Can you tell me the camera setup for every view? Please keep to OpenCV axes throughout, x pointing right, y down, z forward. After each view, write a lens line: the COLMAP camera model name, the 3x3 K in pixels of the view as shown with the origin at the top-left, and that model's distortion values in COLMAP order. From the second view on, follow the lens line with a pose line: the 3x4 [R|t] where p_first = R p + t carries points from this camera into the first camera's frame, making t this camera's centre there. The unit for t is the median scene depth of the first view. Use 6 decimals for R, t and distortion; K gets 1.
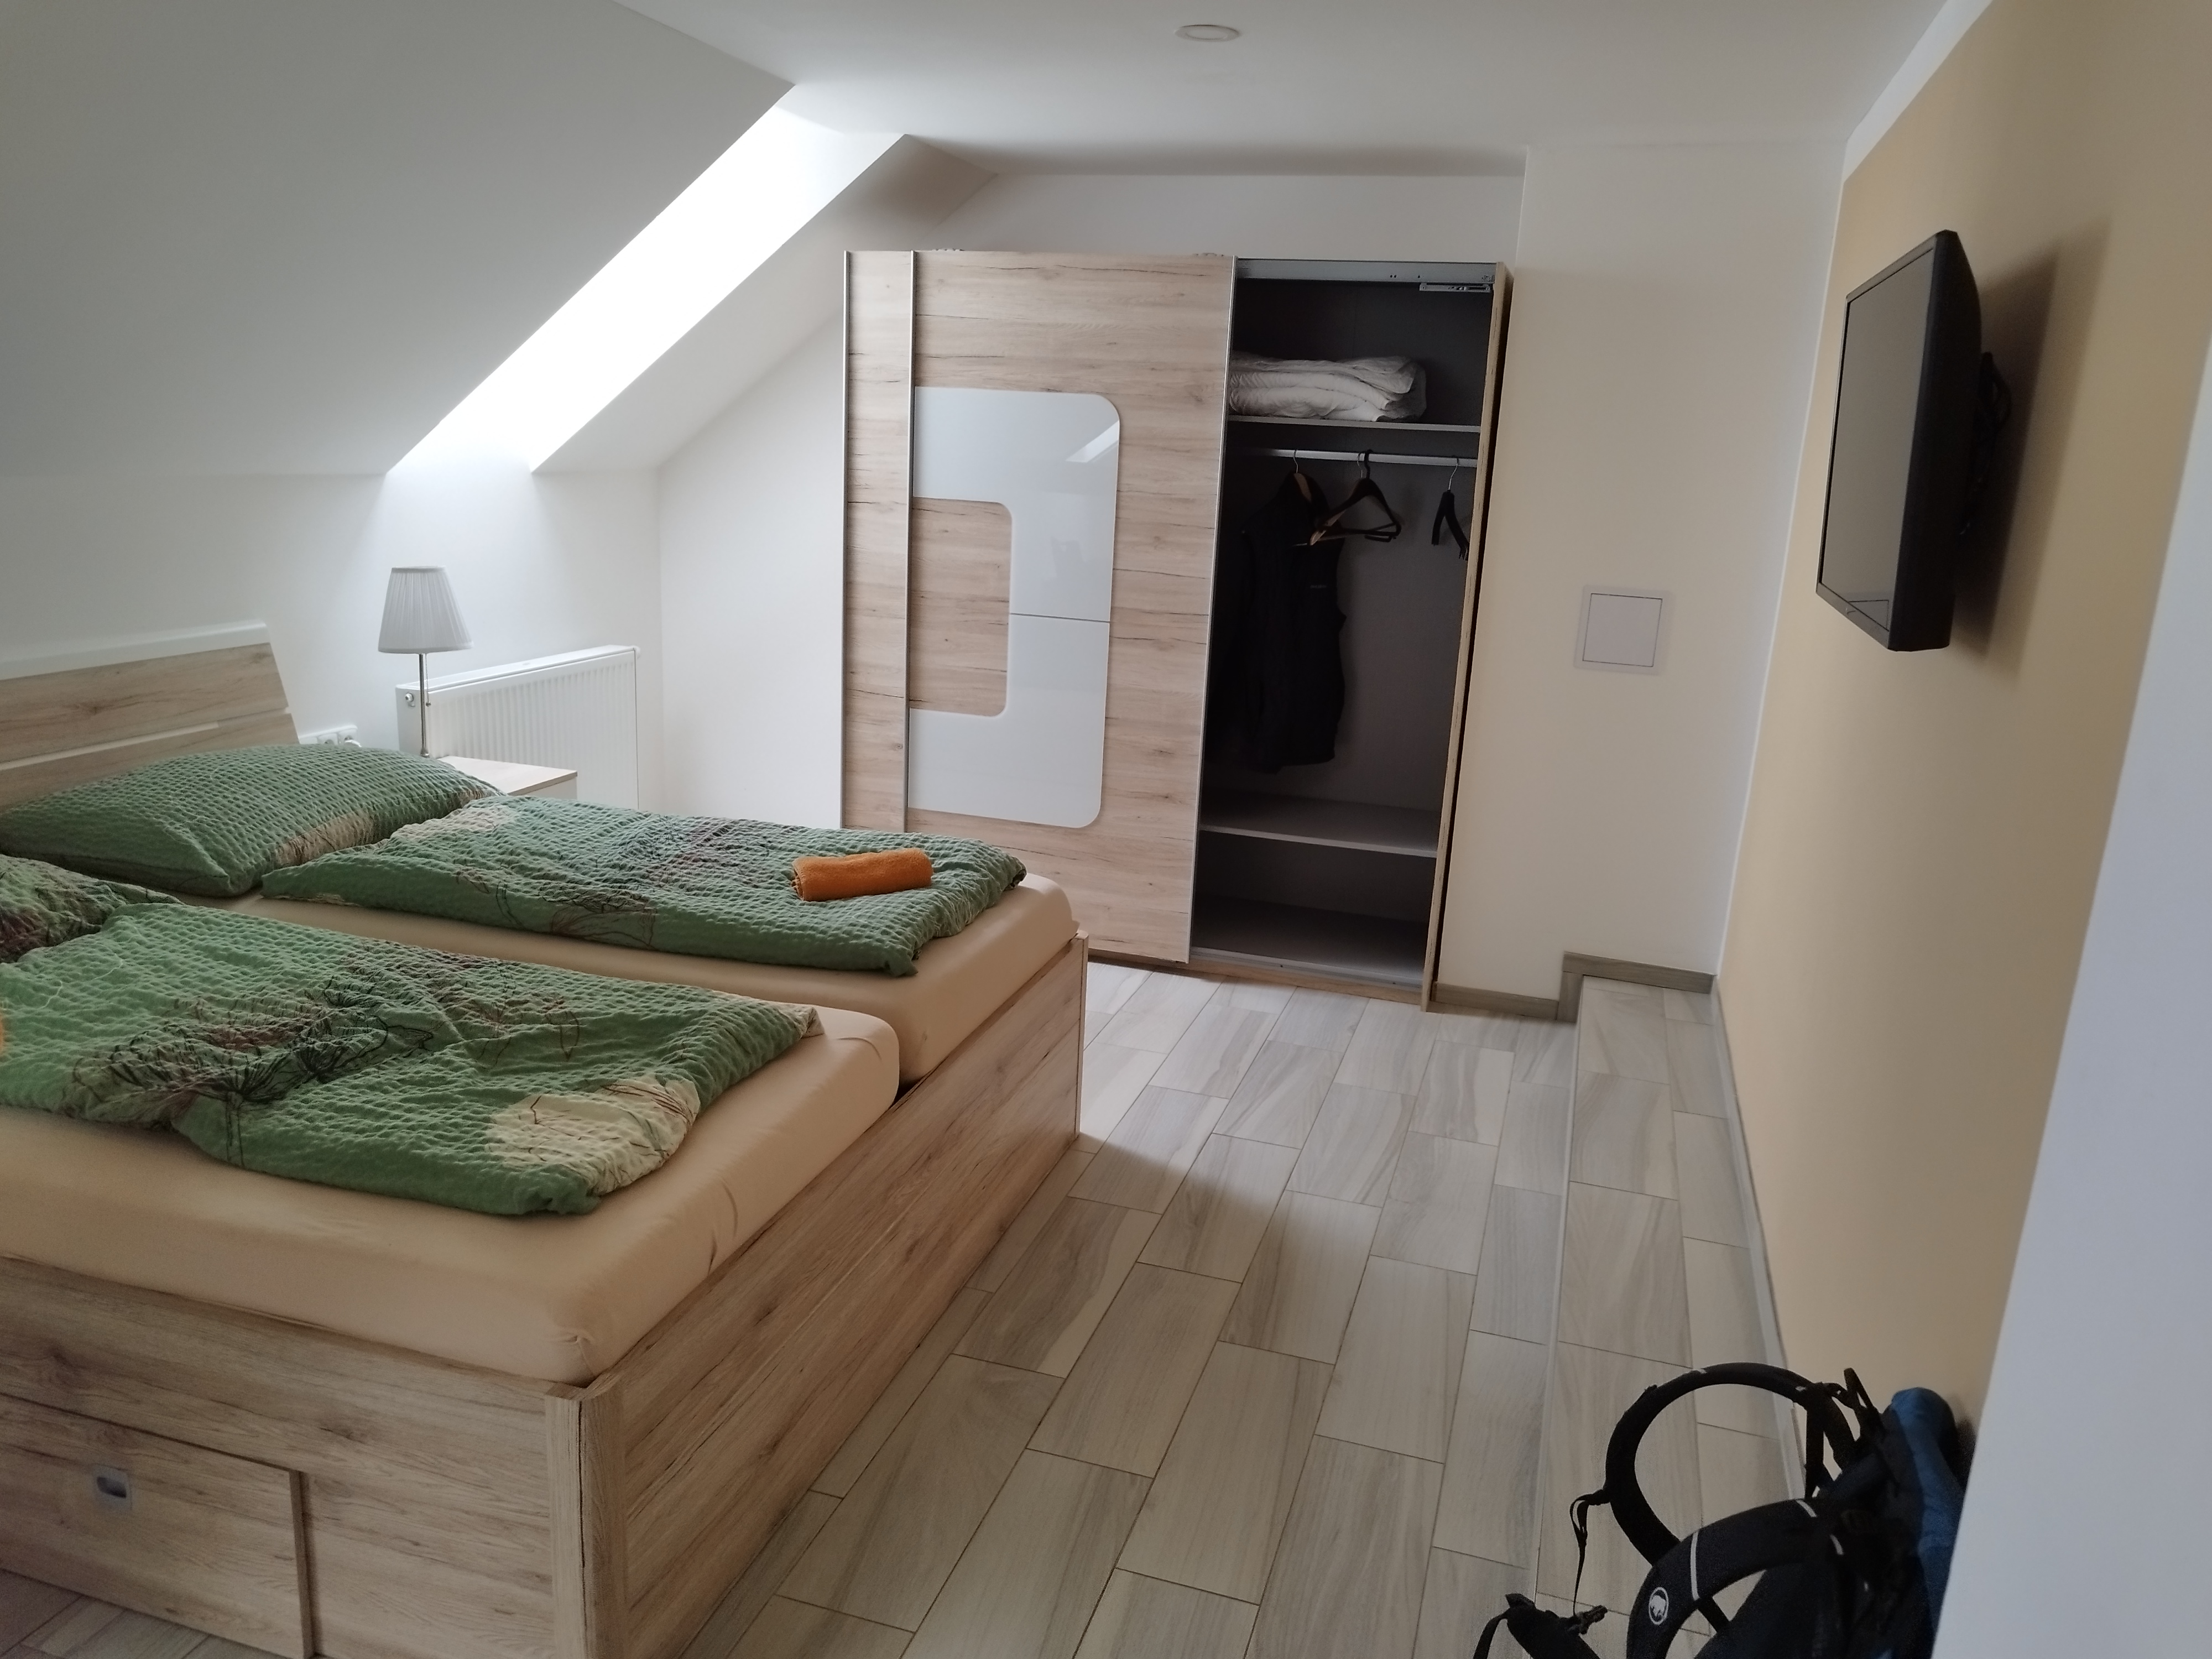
lens RADIAL K [[1615.5, 0, 1104.6], [0, 1615.5, 832.9], [0, 0, 1]] dist [0.012358, -0.005633]
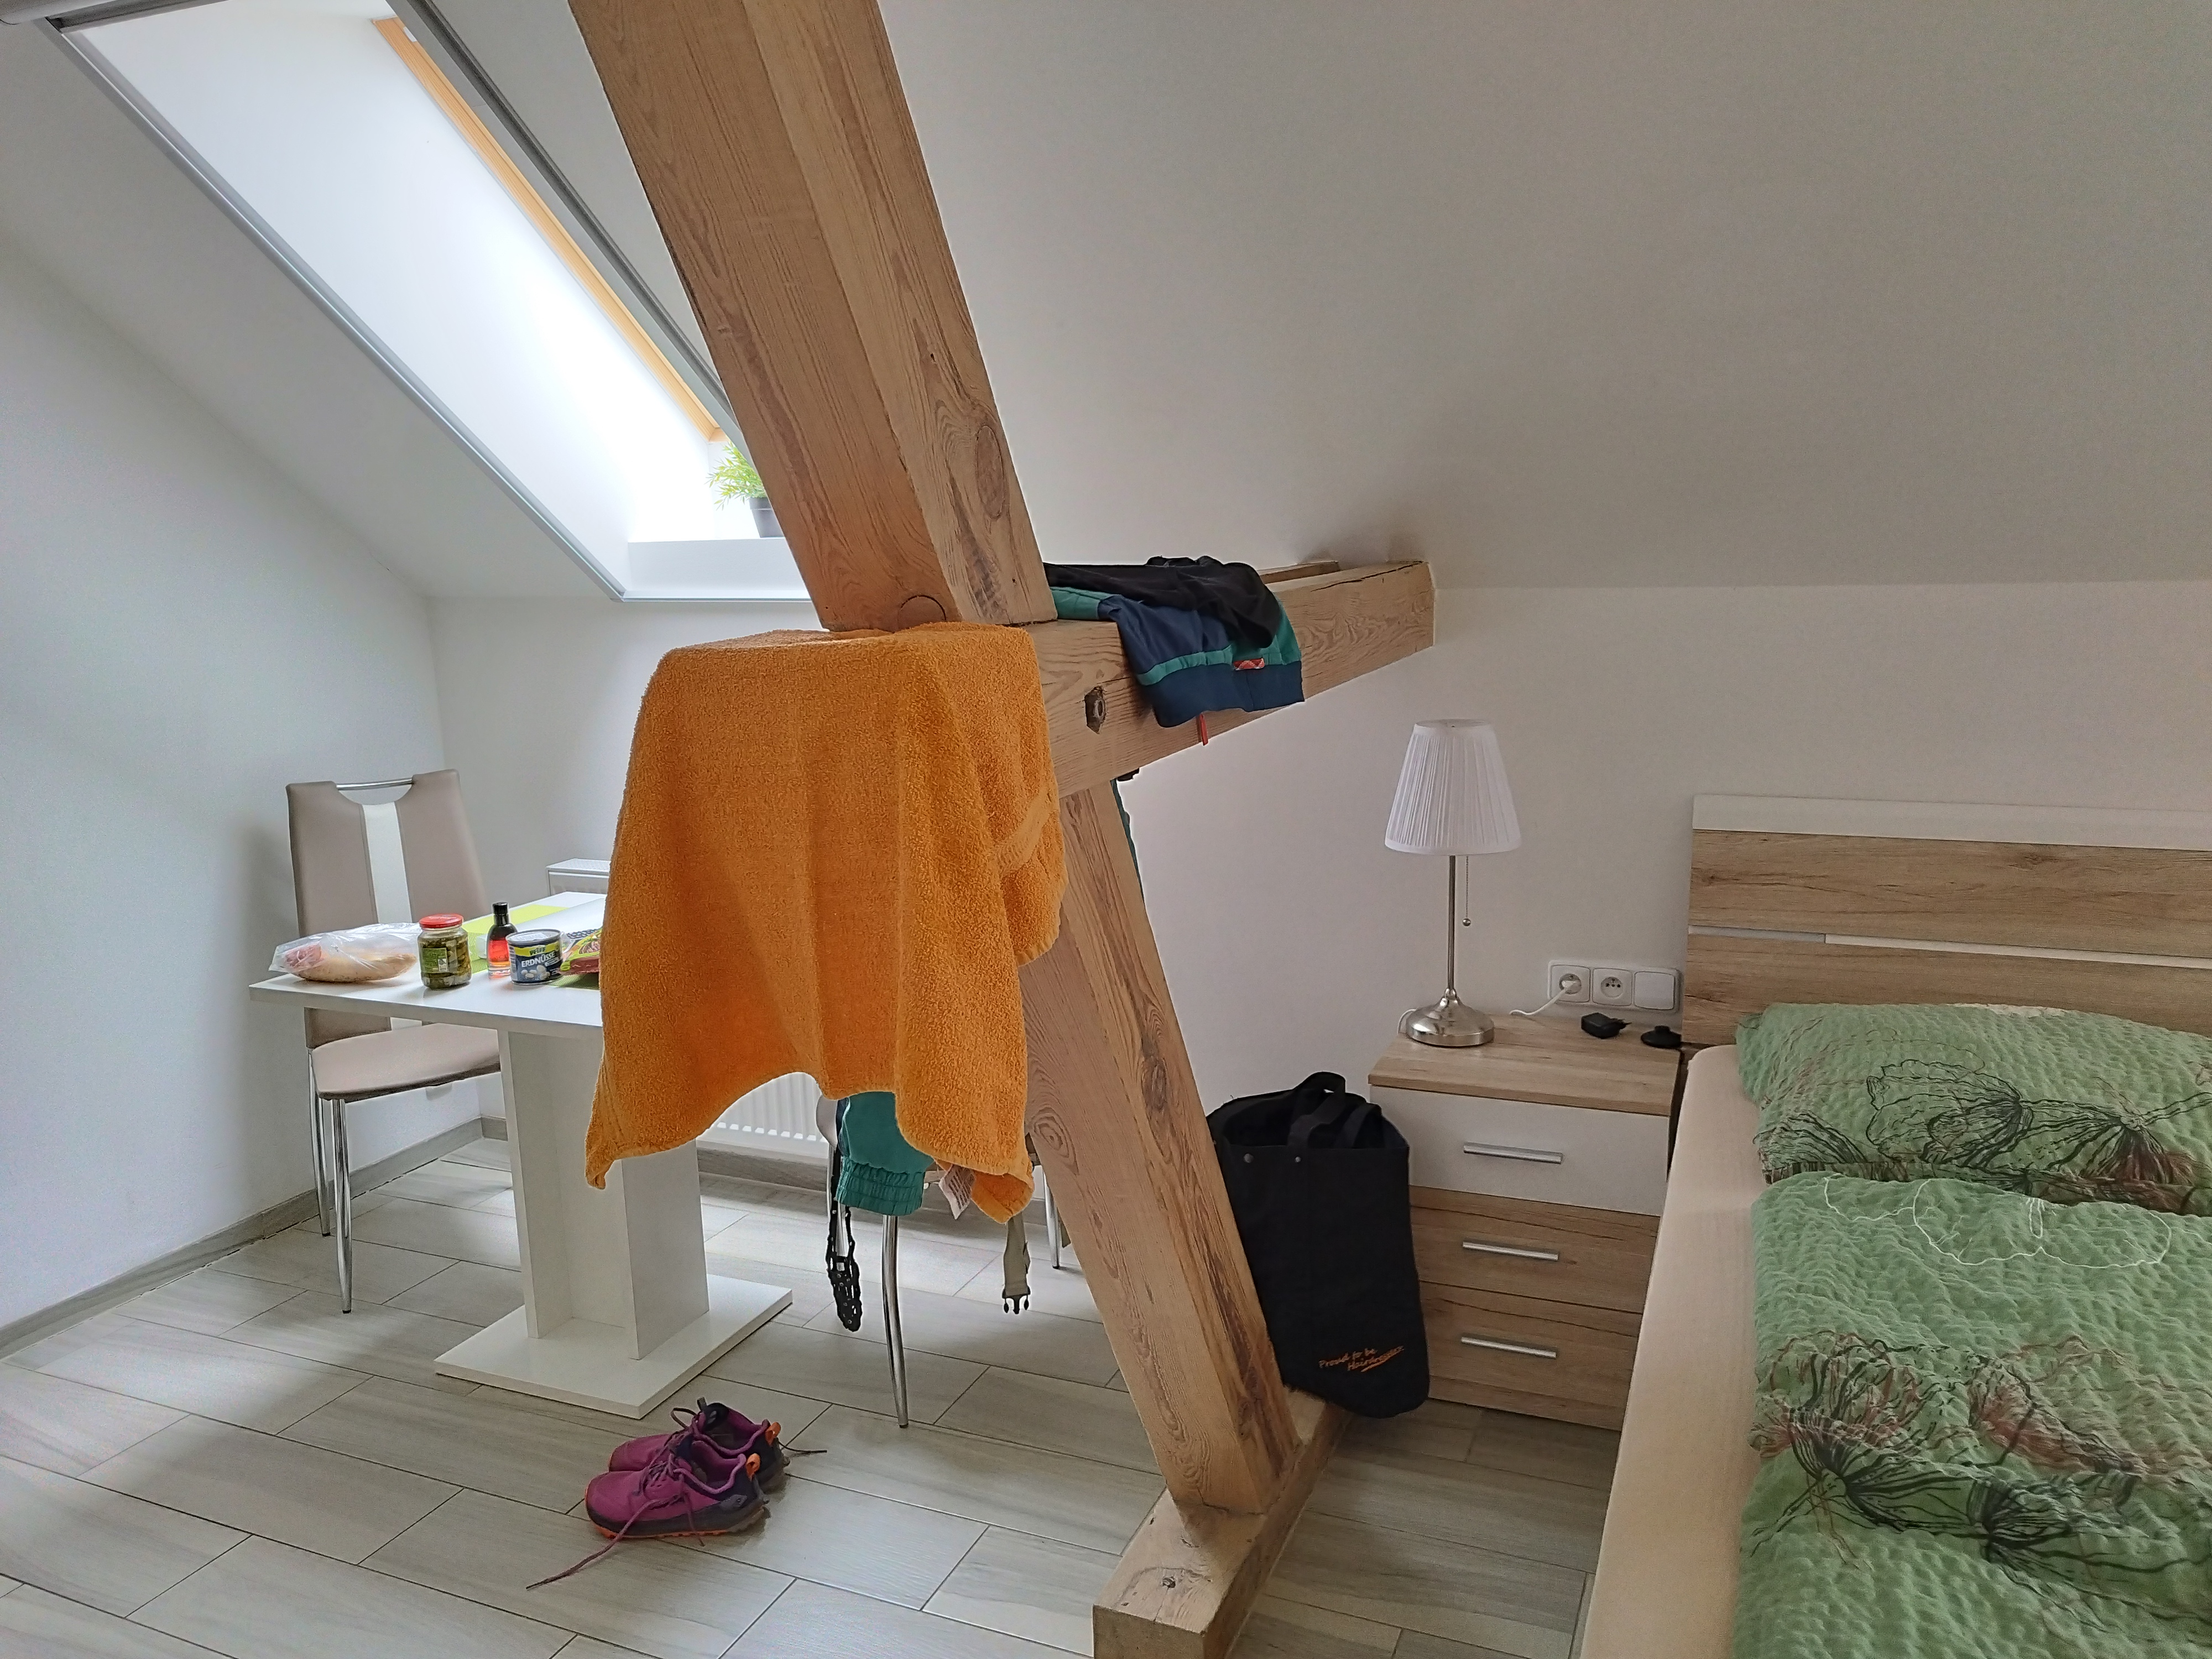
lens RADIAL K [[1615.5, 0, 1107.7], [0, 1615.5, 821.5], [0, 0, 1]] dist [0.012358, -0.005633]
pose [[-0.114004, 0.150902, -0.981953, 0.113997], [-0.211869, 0.961967, 0.172429, -0.146423], [0.970626, 0.227703, -0.077697, 0.662395]]
